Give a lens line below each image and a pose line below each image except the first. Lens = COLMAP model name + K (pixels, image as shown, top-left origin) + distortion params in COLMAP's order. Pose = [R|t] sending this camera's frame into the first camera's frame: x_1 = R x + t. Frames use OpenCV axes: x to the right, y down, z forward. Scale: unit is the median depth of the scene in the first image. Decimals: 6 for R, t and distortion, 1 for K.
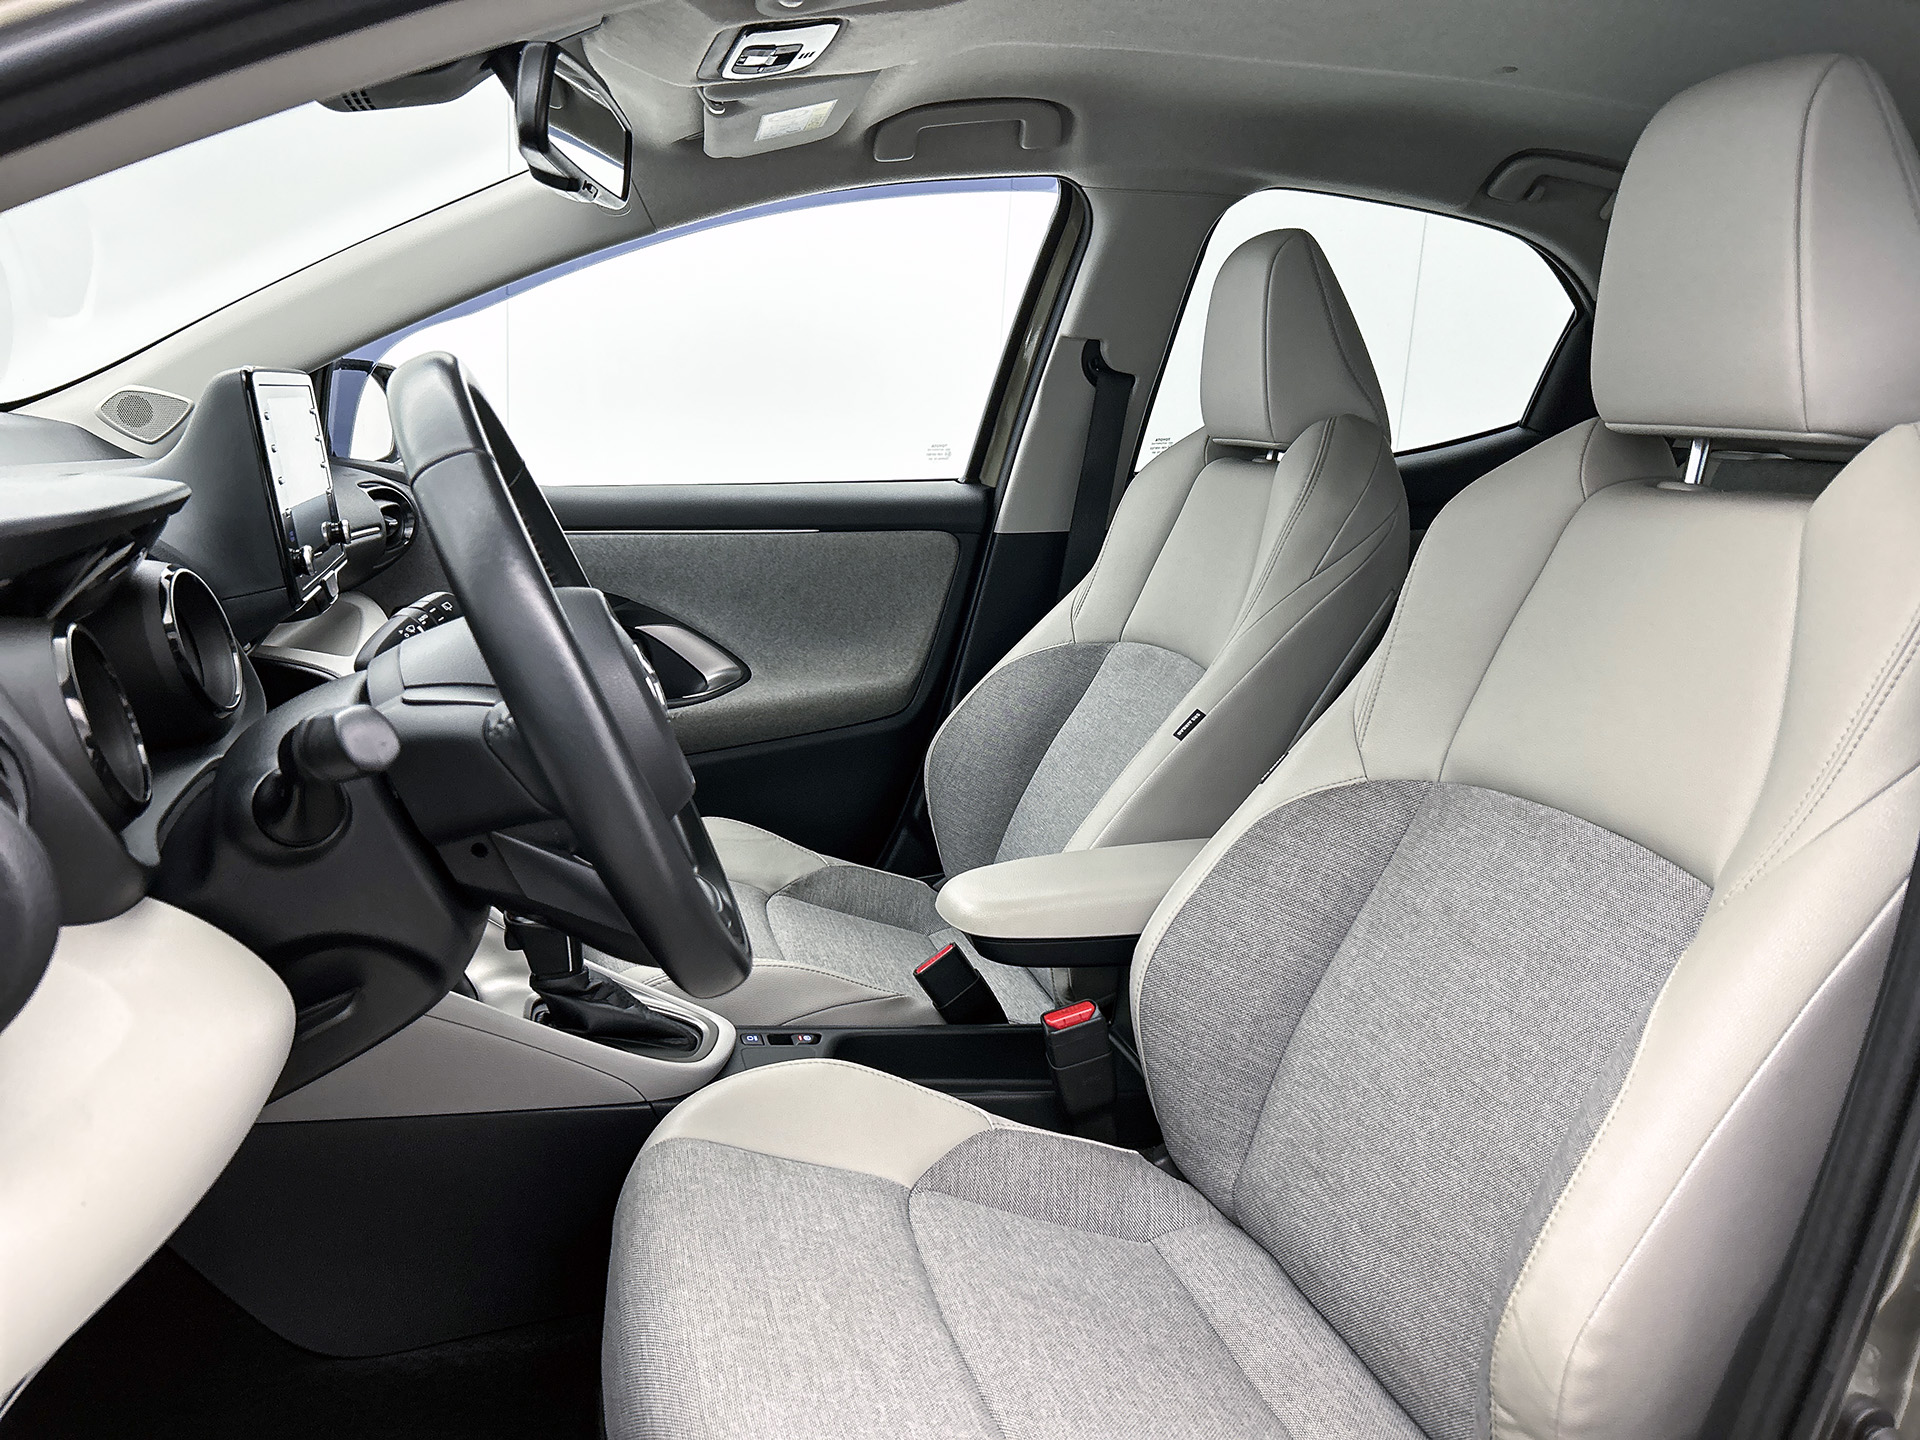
lens RADIAL K [[1451.5, 0, 963.6], [0, 1451.5, 715.9], [0, 0, 1]] dist [0.049433, -0.046951]
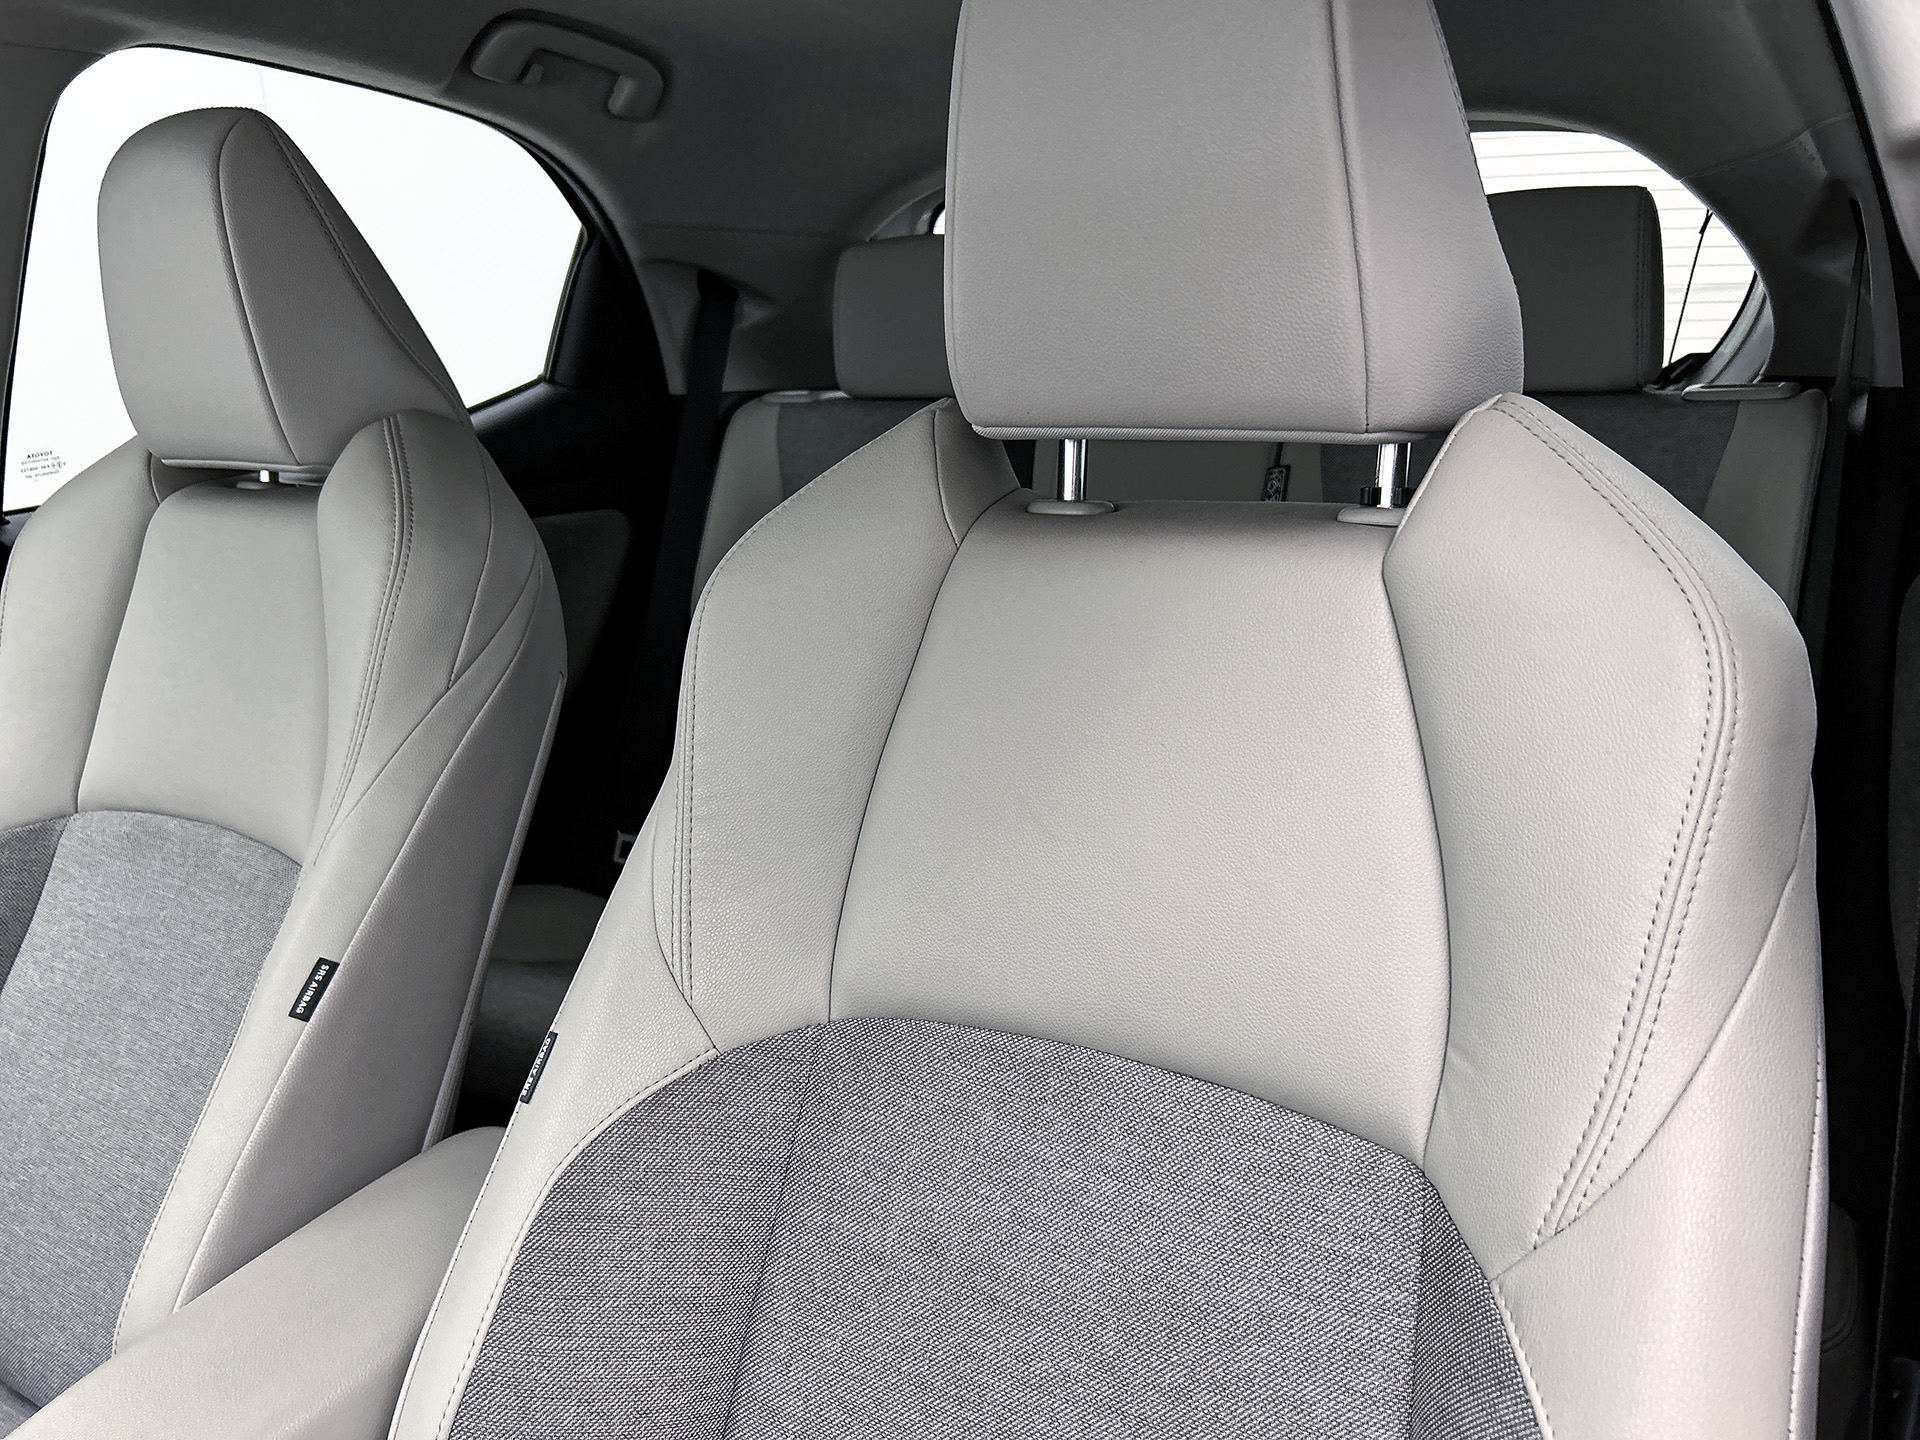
lens RADIAL K [[1451.5, 0, 952.3], [0, 1451.5, 719.9], [0, 0, 1]] dist [0.049433, -0.046951]
pose [[0.740648, -0.241867, 0.626850, 0.007536], [0.205672, 0.969789, 0.131179, -0.143180], [-0.639640, 0.031768, 0.768018, 0.468405]]
